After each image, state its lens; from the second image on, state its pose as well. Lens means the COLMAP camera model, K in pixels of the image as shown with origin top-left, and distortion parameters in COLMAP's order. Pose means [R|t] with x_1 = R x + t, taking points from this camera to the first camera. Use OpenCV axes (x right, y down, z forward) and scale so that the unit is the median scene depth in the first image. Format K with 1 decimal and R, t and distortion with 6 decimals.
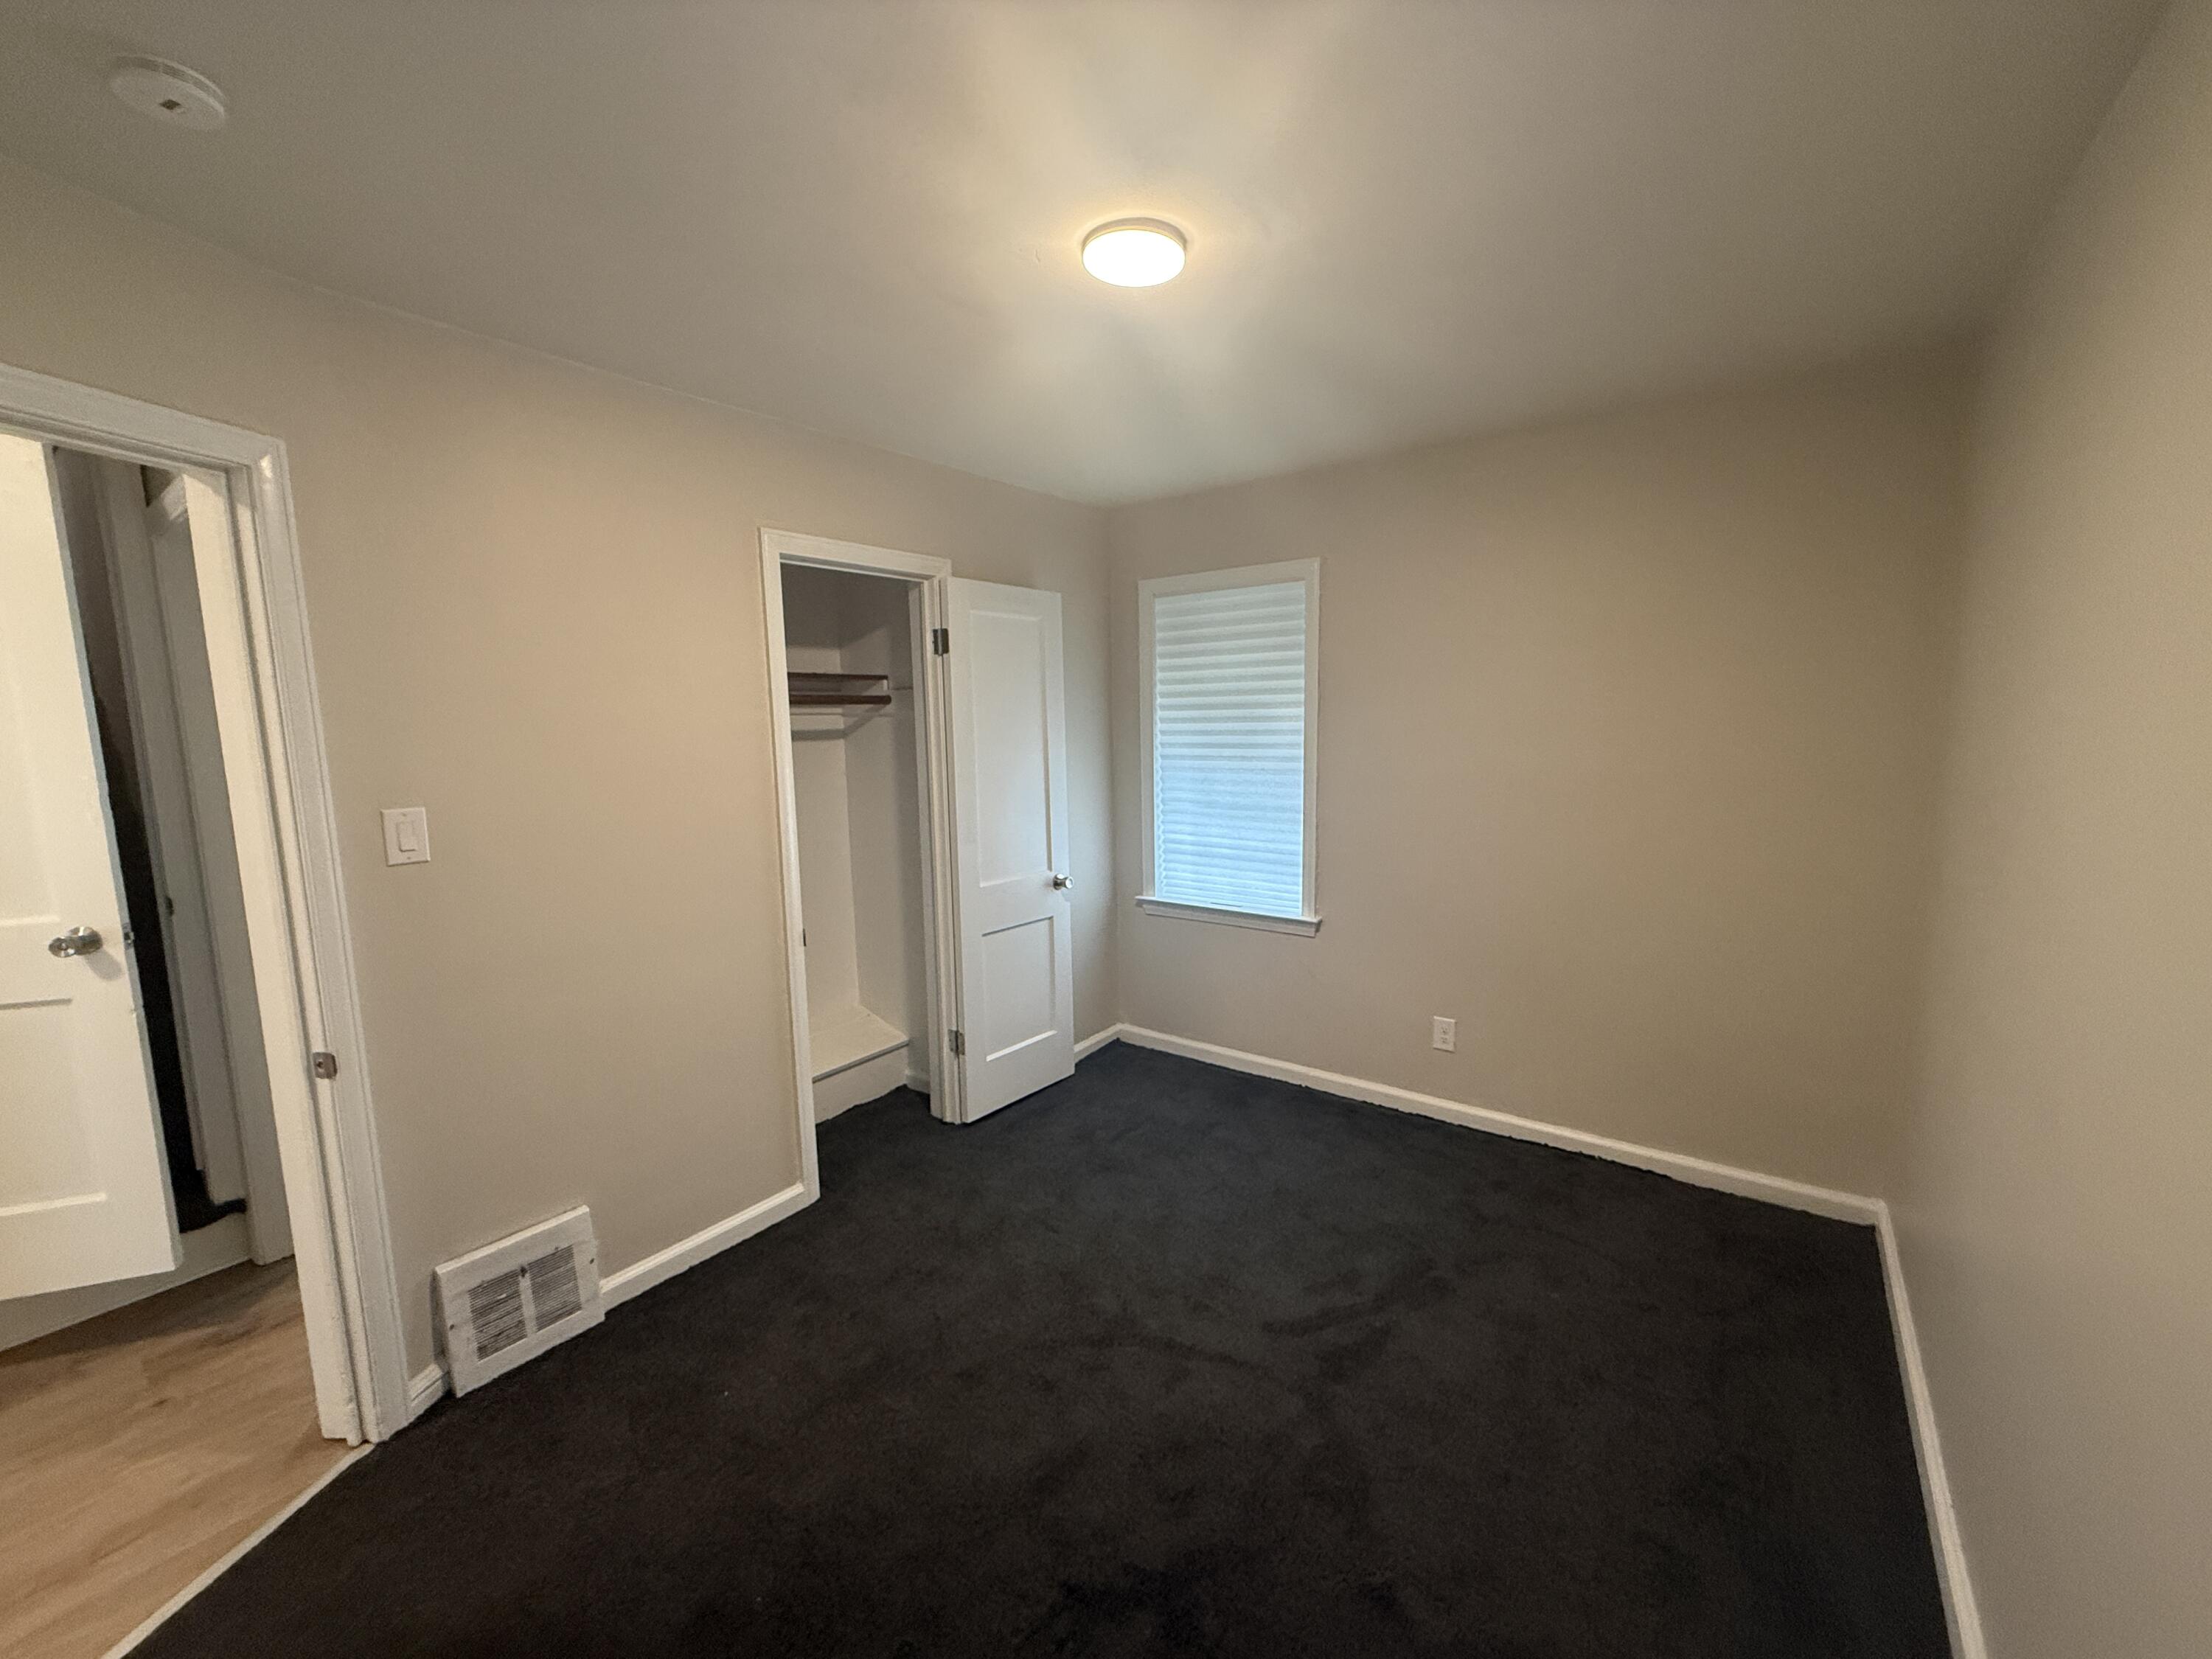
lens RADIAL K [[881.8, 0, 1106.0], [0, 881.8, 829.5], [0, 0, 1]] dist [0.002052, 0.000532]
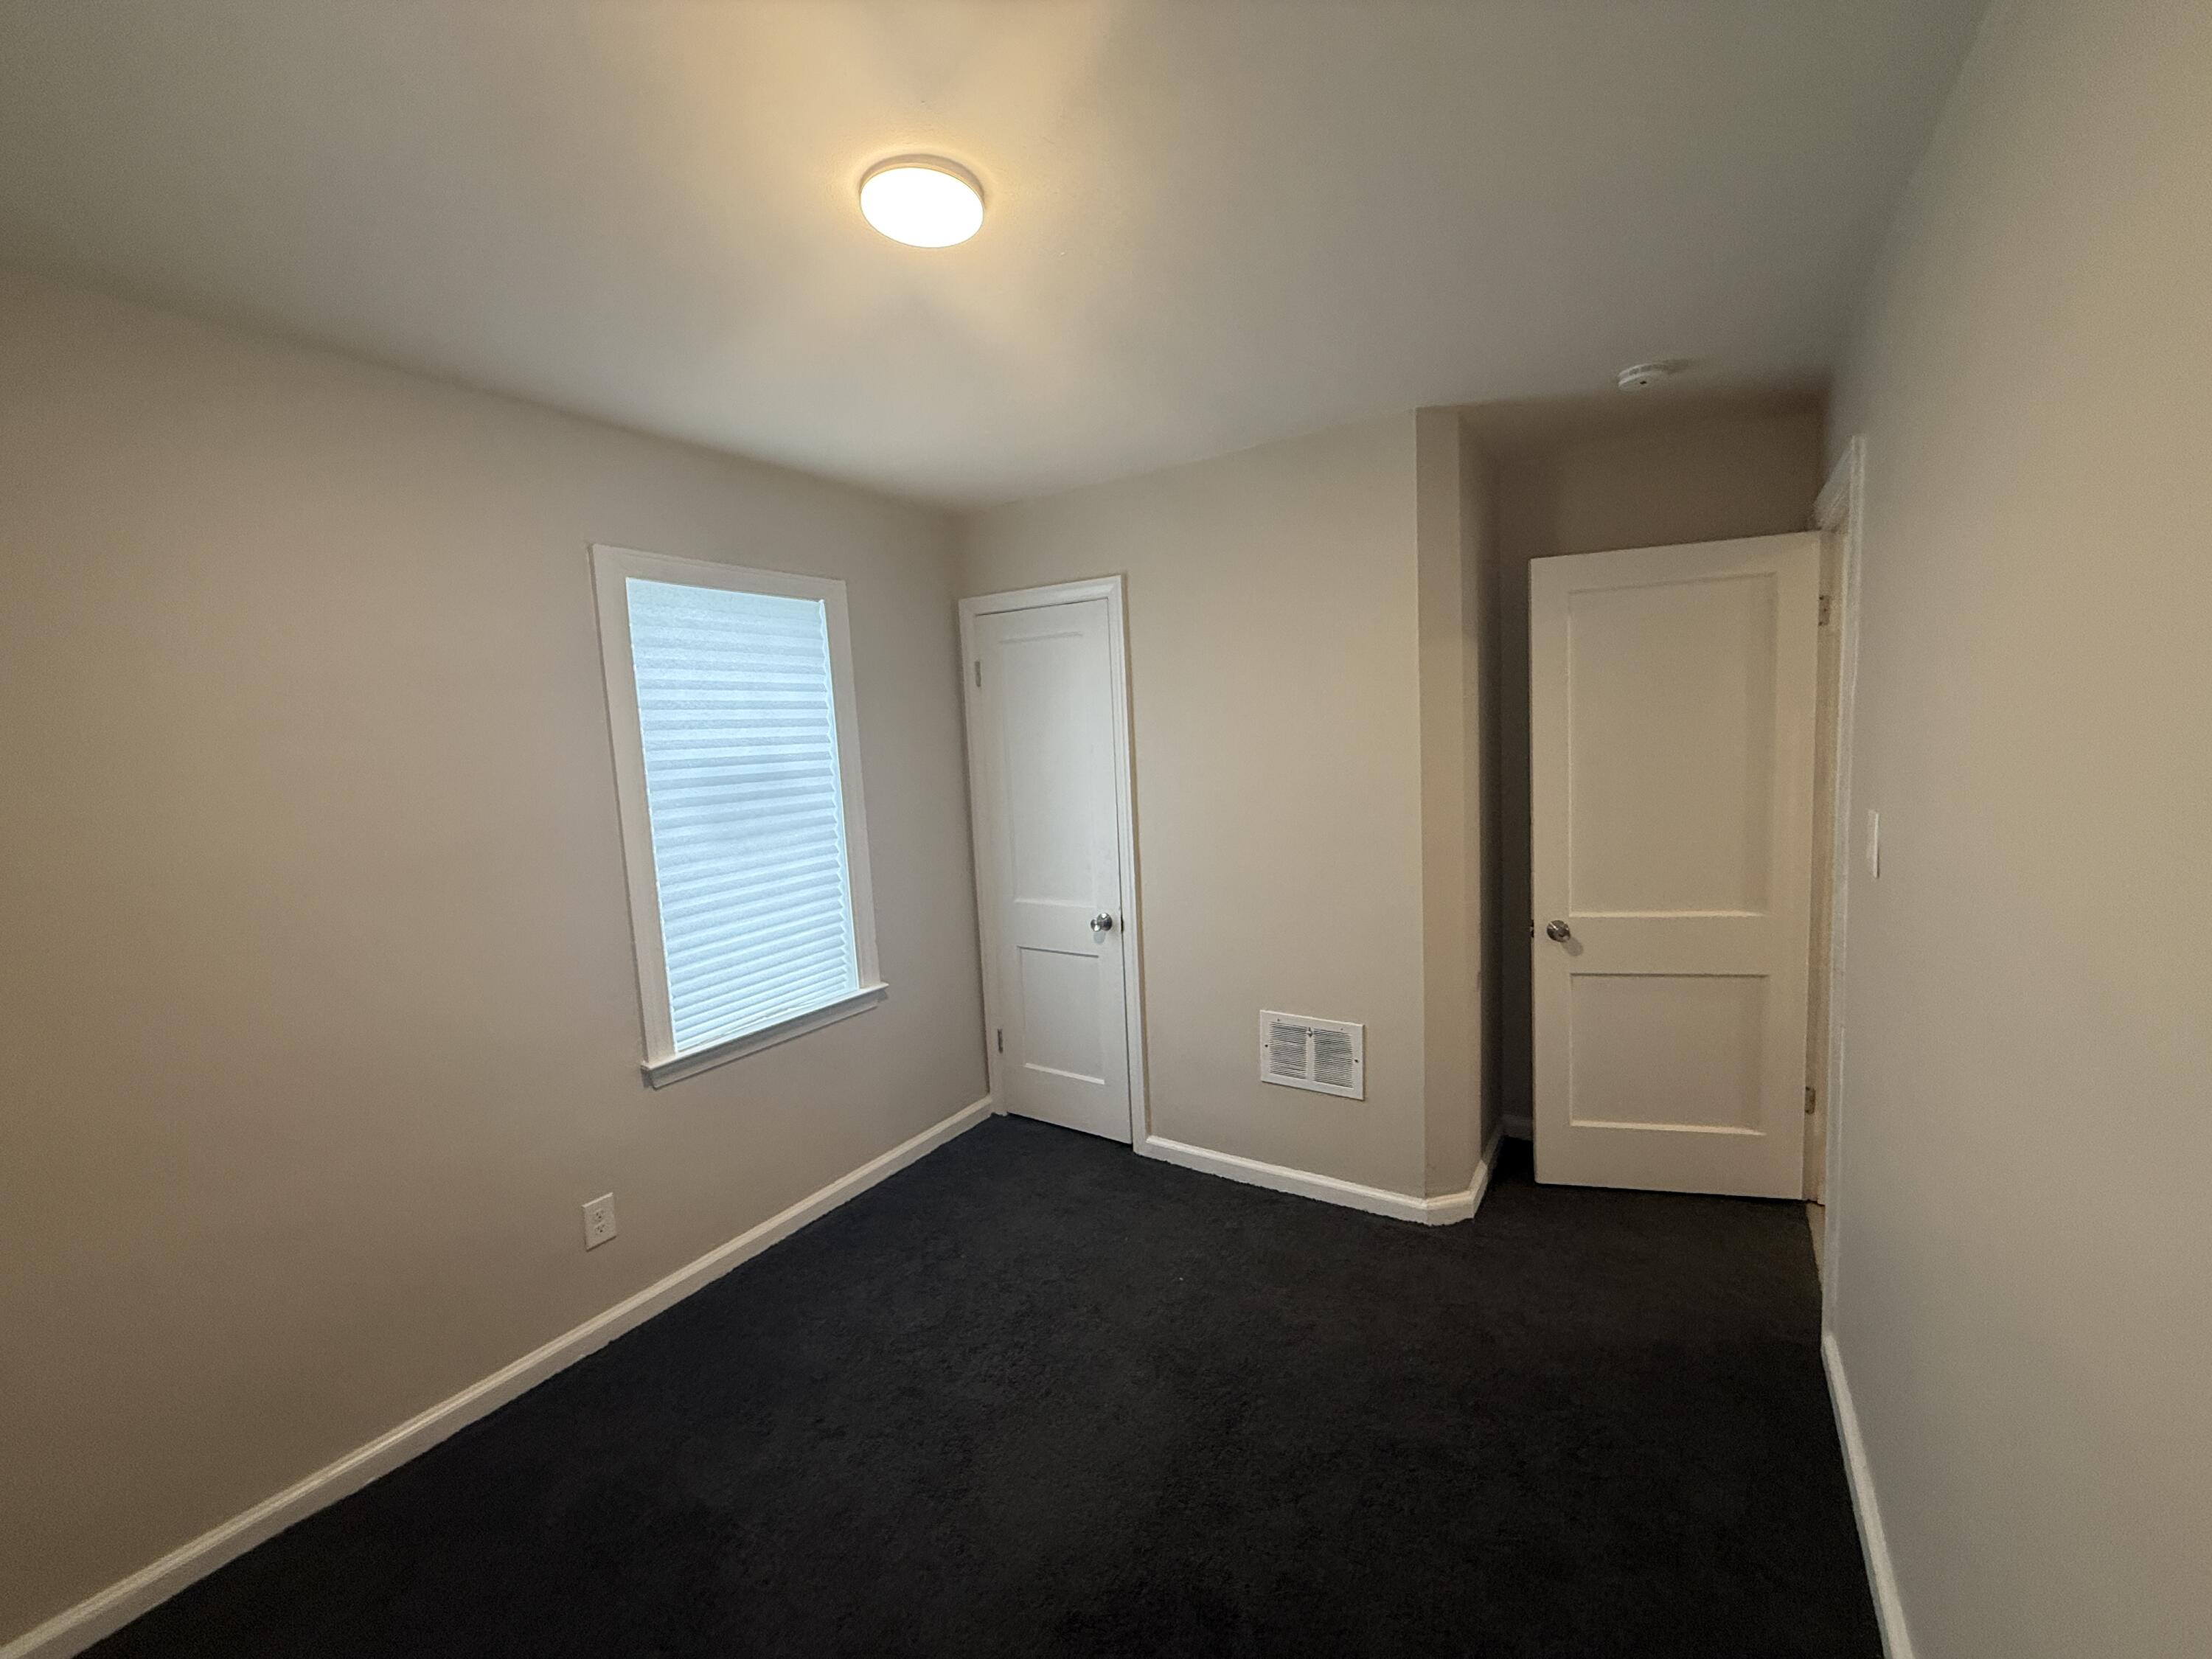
lens RADIAL K [[901.3, 0, 1106.0], [0, 901.3, 829.5], [0, 0, 1]] dist [-0.002639, -0.000742]
pose [[0.995919, -0.032286, 0.084273, 0.114994], [0.035118, 0.998860, -0.032347, -0.019764], [-0.083133, 0.035174, 0.995917, 0.150794]]
